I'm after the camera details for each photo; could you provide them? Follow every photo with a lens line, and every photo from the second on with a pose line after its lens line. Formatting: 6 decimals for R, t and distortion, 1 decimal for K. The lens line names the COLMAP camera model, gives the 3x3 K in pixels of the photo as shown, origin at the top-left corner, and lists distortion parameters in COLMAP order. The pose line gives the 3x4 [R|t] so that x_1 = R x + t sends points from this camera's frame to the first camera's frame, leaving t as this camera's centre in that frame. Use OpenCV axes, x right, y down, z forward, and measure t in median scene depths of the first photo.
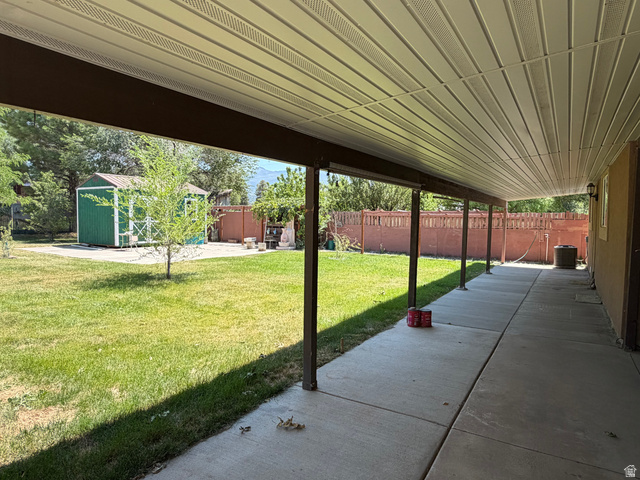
lens RADIAL K [[392.7, 0, 320.0], [0, 392.7, 240.0], [0, 0, 1]] dist [-0.004061, -0.001108]
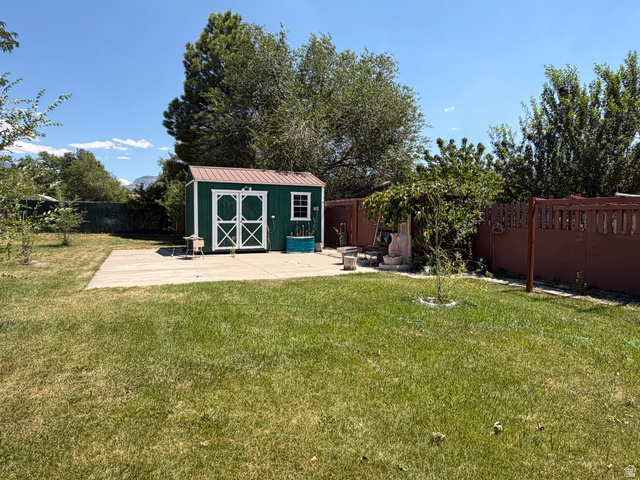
lens RADIAL K [[392.7, 0, 320.0], [0, 392.7, 240.0], [0, 0, 1]] dist [-0.004061, -0.001108]
pose [[0.833429, 0.026046, -0.552012, 0.149116], [-0.026460, 0.999624, 0.007216, -0.021045], [0.551992, 0.008592, 0.833805, 0.432075]]
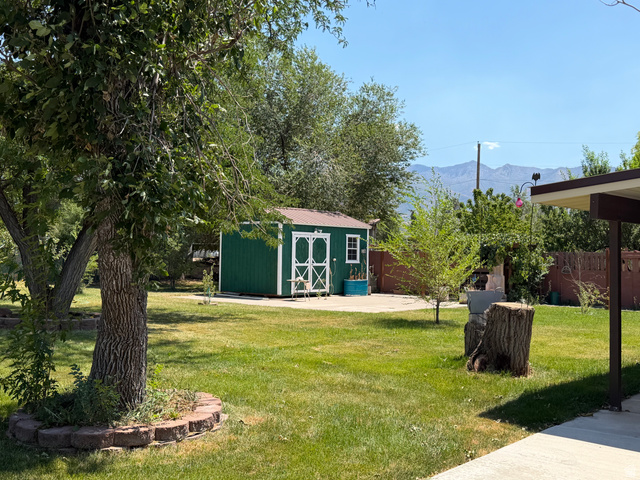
lens RADIAL K [[691.2, 0, 319.0], [0, 691.2, 242.5], [0, 0, 1]] dist [0.207017, -0.445846]
pose [[0.986255, -0.003244, -0.165198, -0.193928], [-0.009681, 0.996955, -0.077371, 0.015914], [0.164946, 0.077907, 0.983221, -0.369837]]
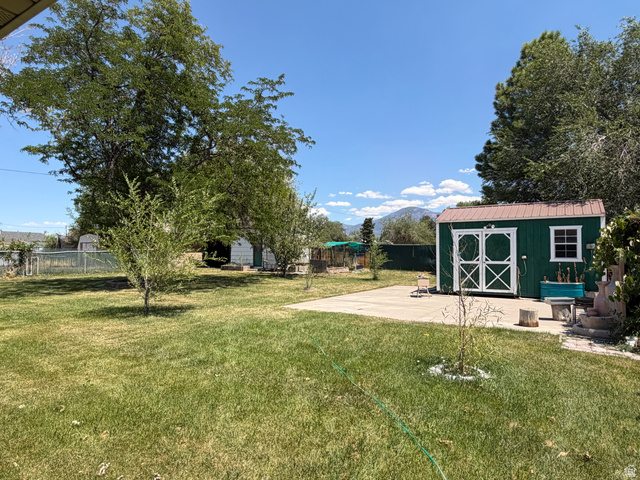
lens RADIAL K [[392.7, 0, 320.0], [0, 392.7, 240.0], [0, 0, 1]] dist [-0.004061, -0.001108]
pose [[-0.004122, -0.050539, -0.998714, 0.319572], [-0.058406, 0.997029, -0.050213, -0.035283], [0.998284, 0.058124, -0.007062, 0.710287]]
